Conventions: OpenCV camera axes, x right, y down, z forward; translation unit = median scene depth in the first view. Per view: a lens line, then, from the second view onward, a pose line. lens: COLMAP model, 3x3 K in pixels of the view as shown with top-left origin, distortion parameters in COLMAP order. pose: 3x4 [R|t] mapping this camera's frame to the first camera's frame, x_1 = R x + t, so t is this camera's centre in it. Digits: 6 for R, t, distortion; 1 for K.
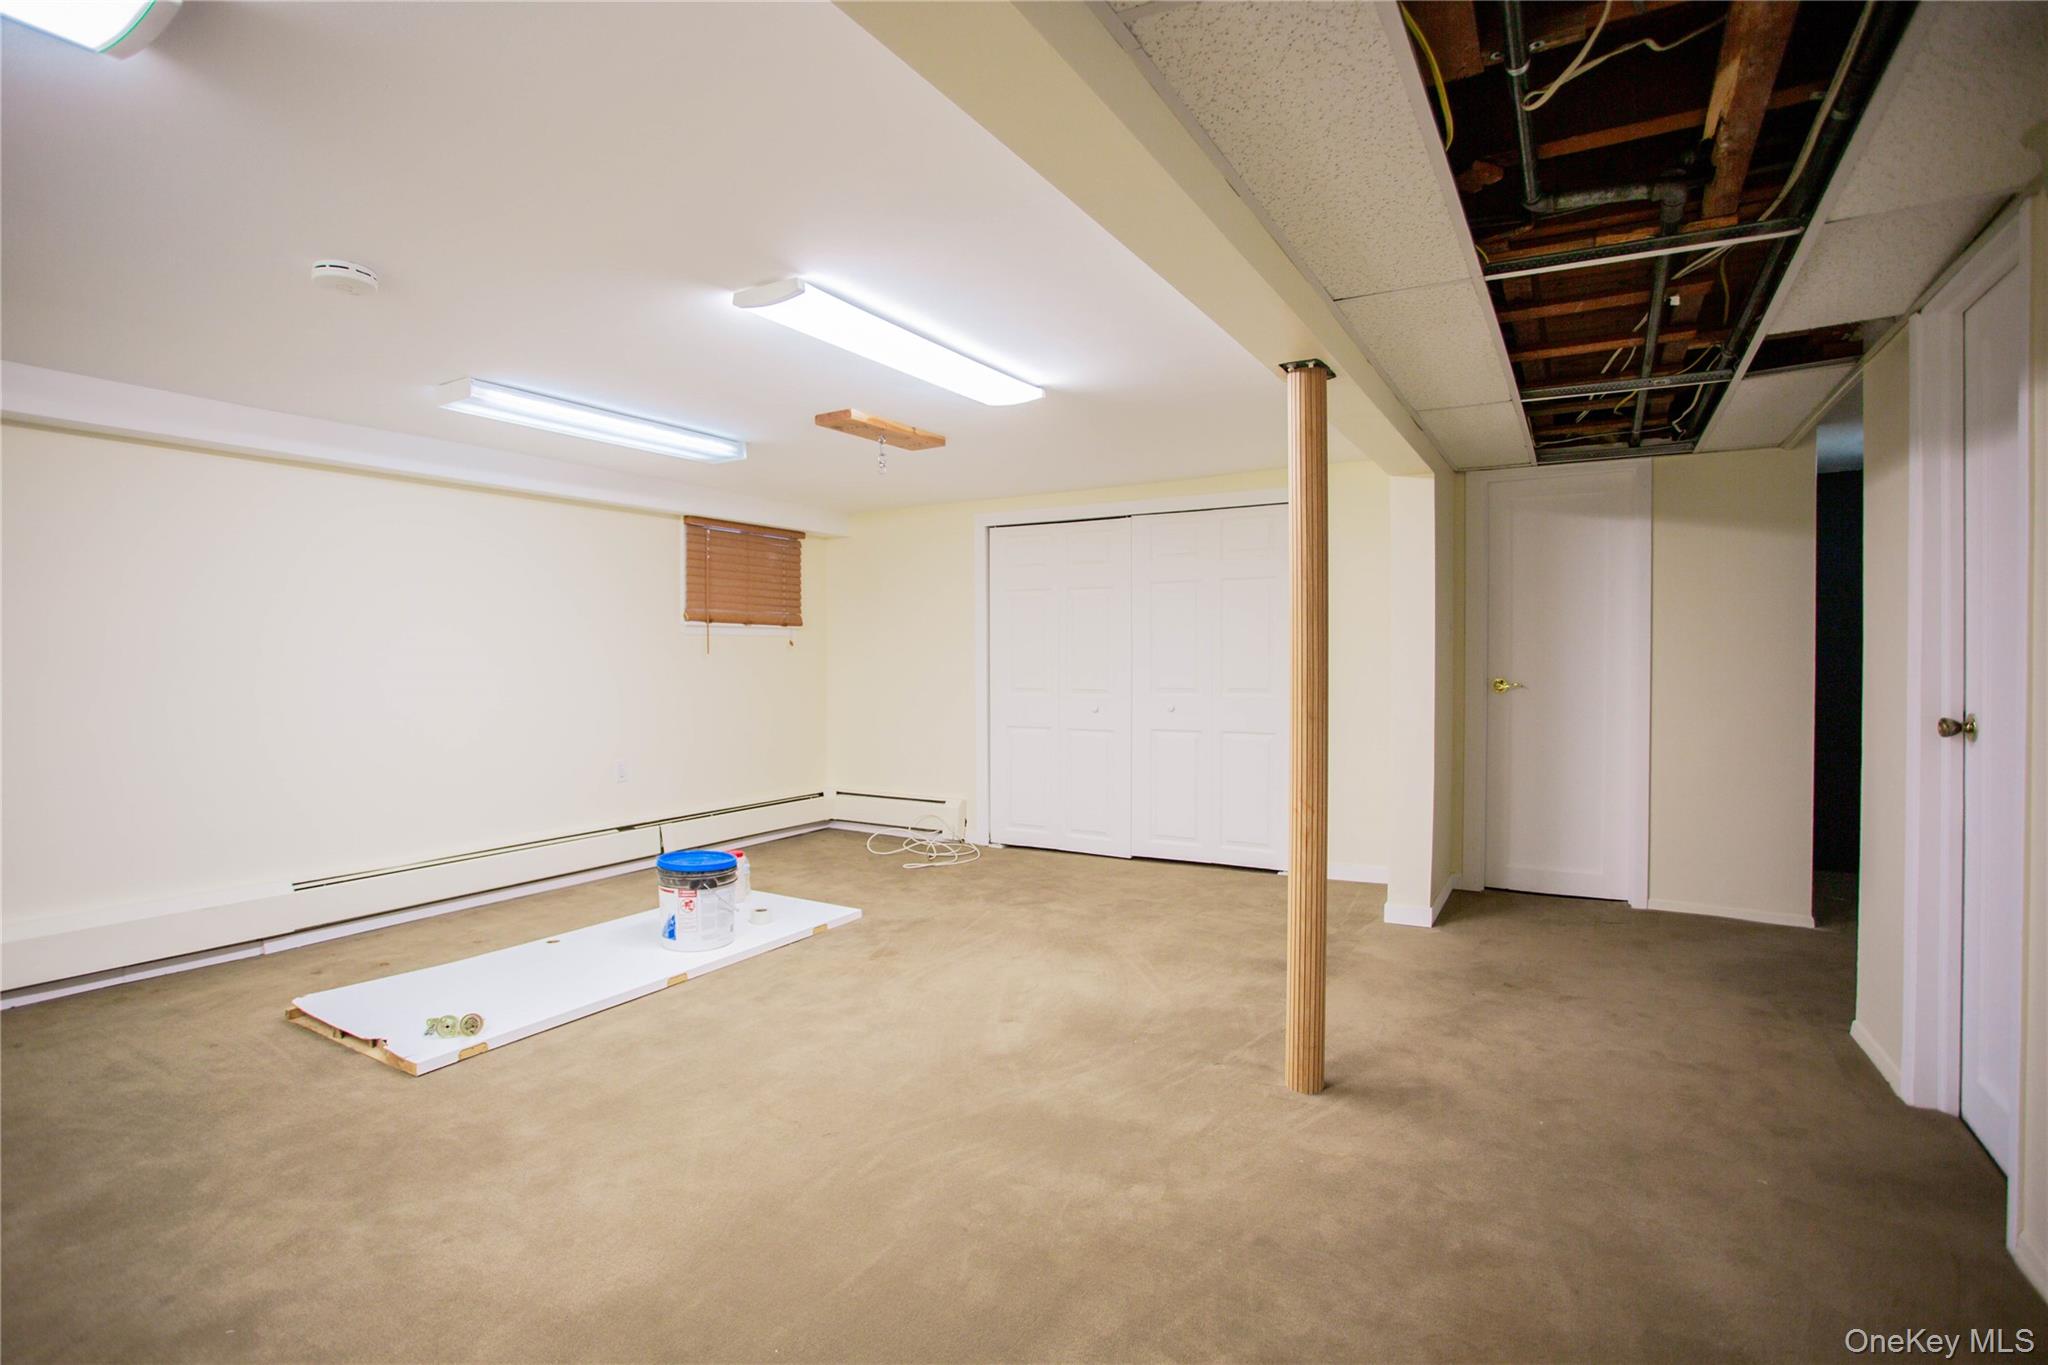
lens RADIAL K [[993.1, 0, 1021.3], [0, 993.1, 675.3], [0, 0, 1]] dist [-0.082067, 0.040810]
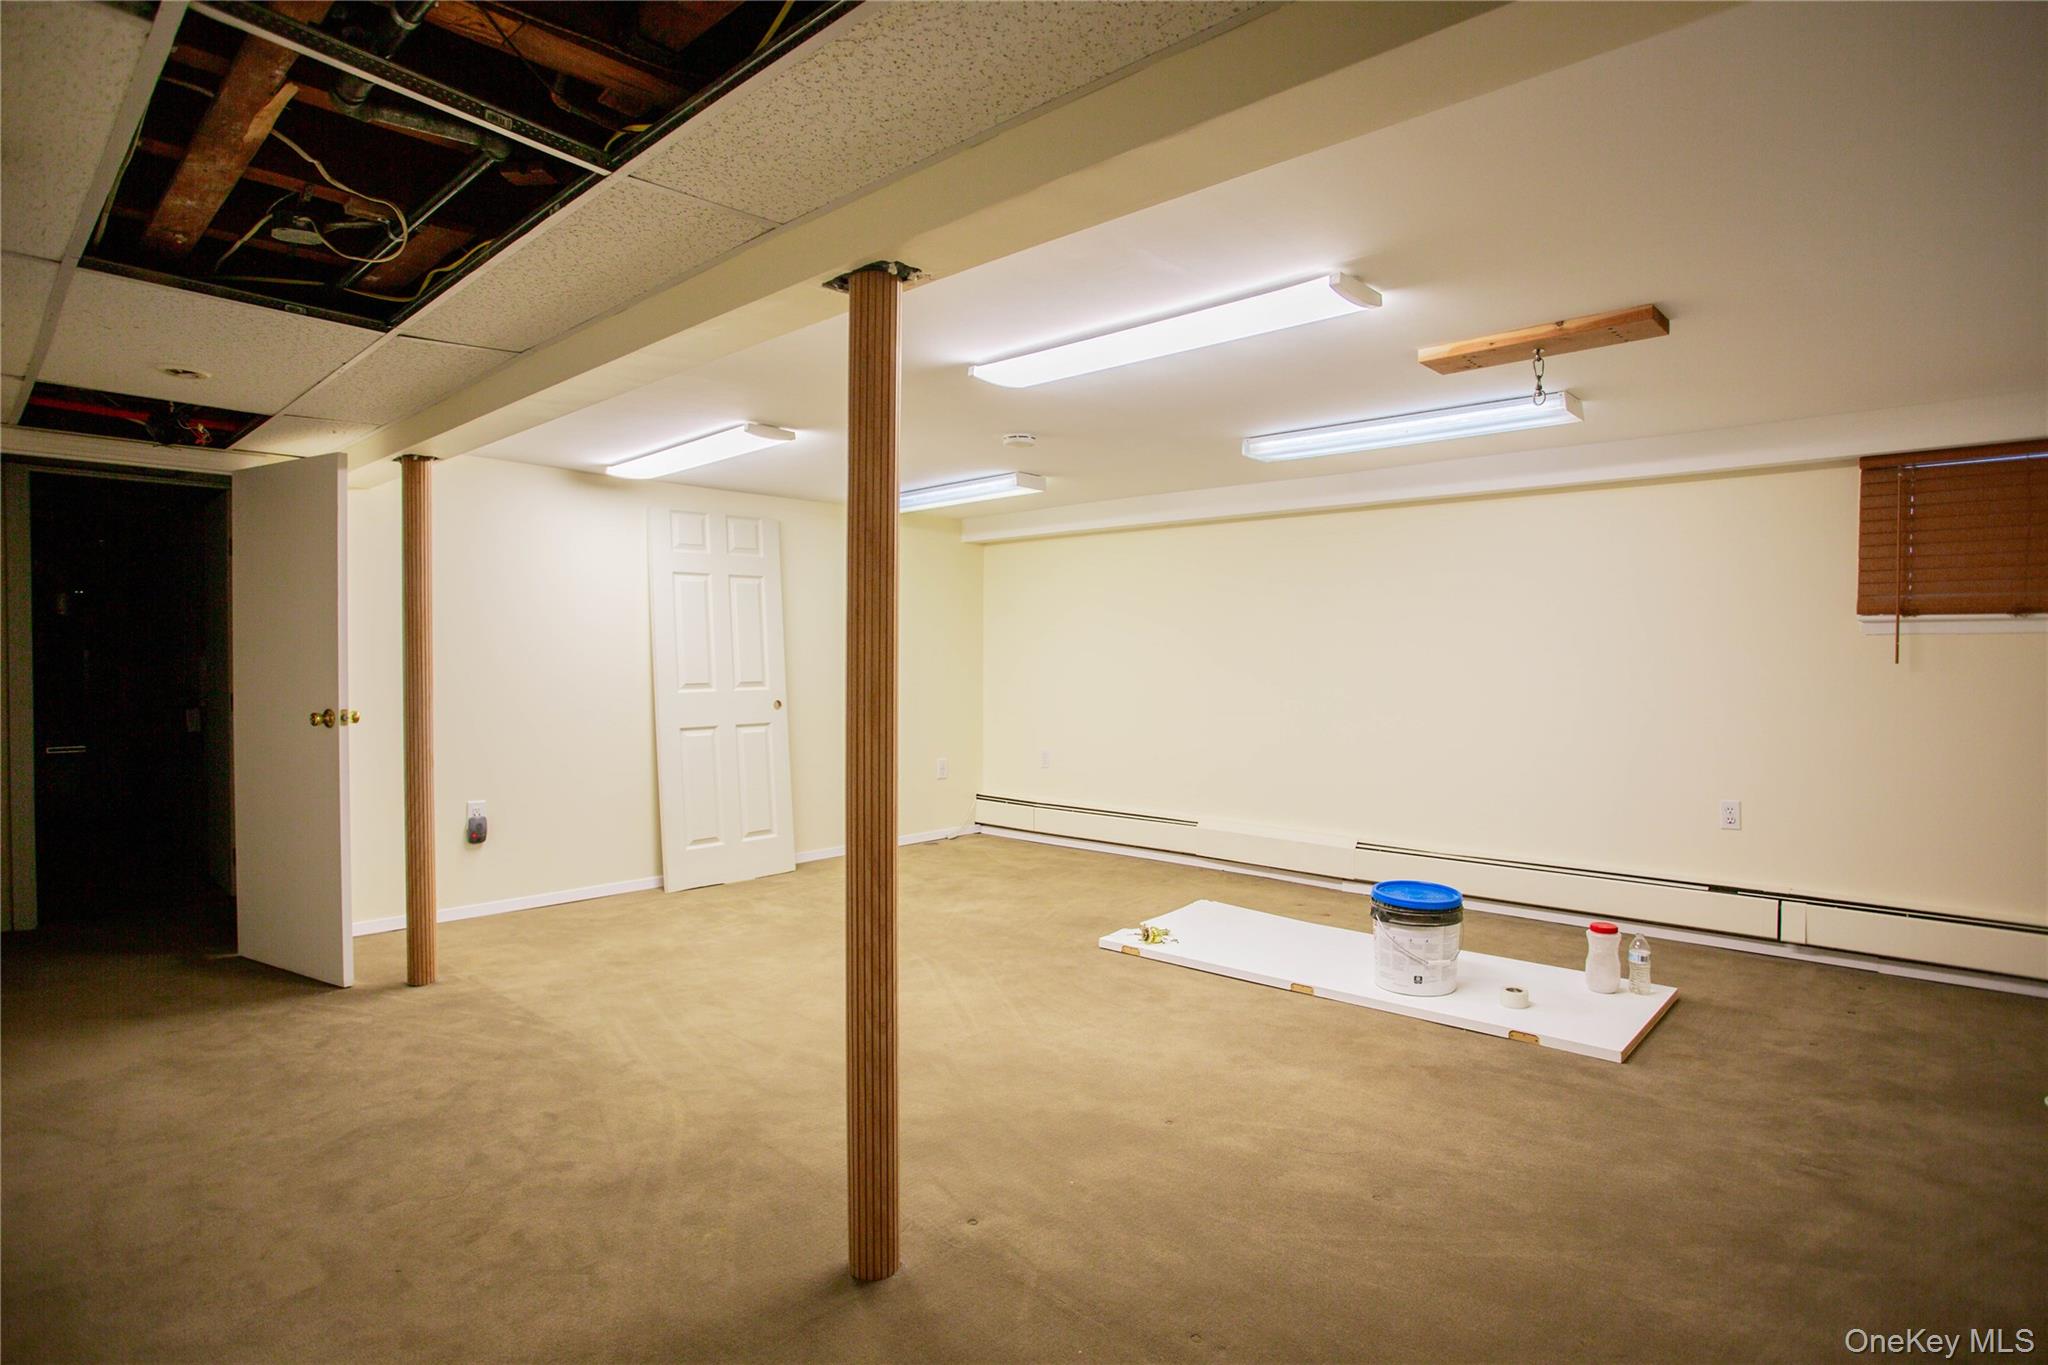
lens RADIAL K [[1061.8, 0, 1023.4], [0, 1061.8, 671.1], [0, 0, 1]] dist [-0.030736, -0.000088]
pose [[-0.220091, 0.016207, -0.975345, 0.568405], [-0.017827, 0.999628, 0.020633, -0.024622], [0.975317, 0.021929, -0.219720, 0.705979]]
